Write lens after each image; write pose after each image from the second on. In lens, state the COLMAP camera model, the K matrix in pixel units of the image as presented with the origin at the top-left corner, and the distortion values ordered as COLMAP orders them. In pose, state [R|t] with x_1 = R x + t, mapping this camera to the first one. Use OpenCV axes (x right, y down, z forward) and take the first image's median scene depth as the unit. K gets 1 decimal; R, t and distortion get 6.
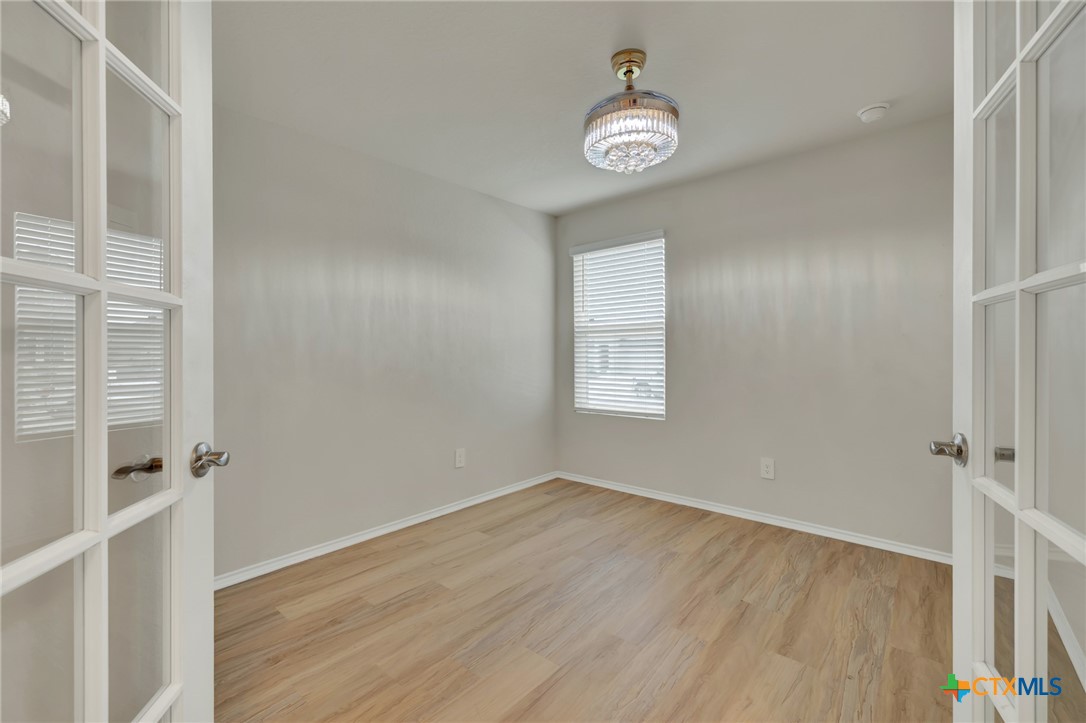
lens RADIAL K [[453.2, 0, 541.6], [0, 453.2, 355.3], [0, 0, 1]] dist [-0.000747, 0.000207]
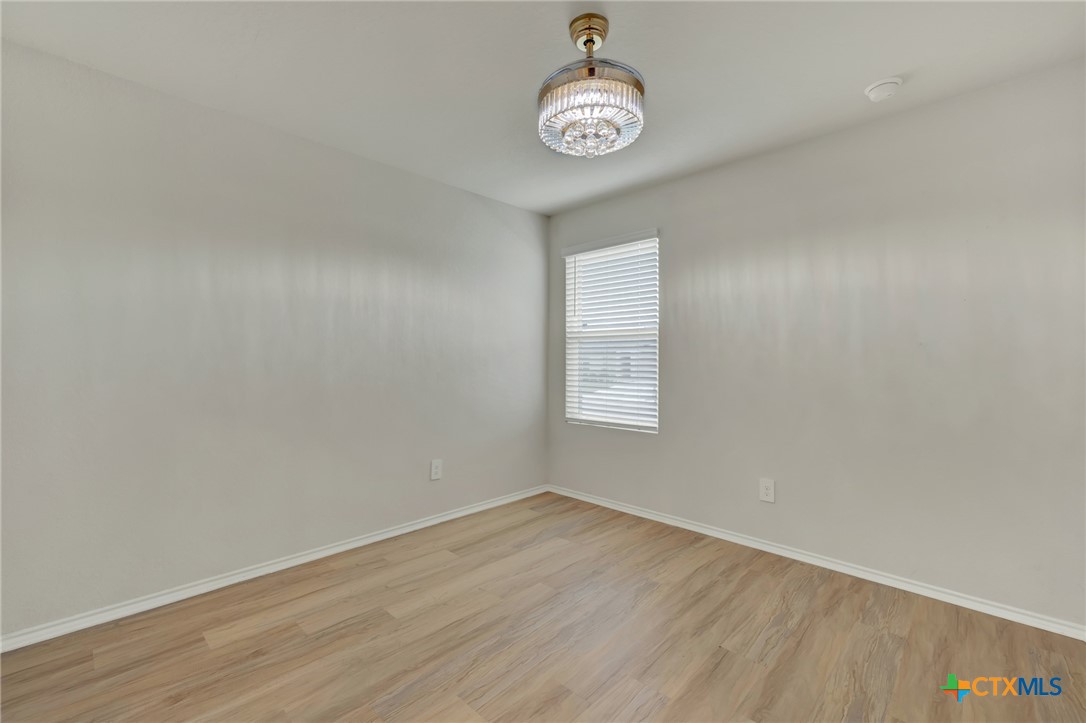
lens RADIAL K [[470.2, 0, 517.5], [0, 470.2, 357.7], [0, 0, 1]] dist [0.002279, 0.000077]
pose [[0.998731, 0.012555, -0.048766, 0.078829], [-0.012982, 0.999880, -0.008443, -0.000696], [0.048654, 0.009065, 0.998775, 0.063353]]
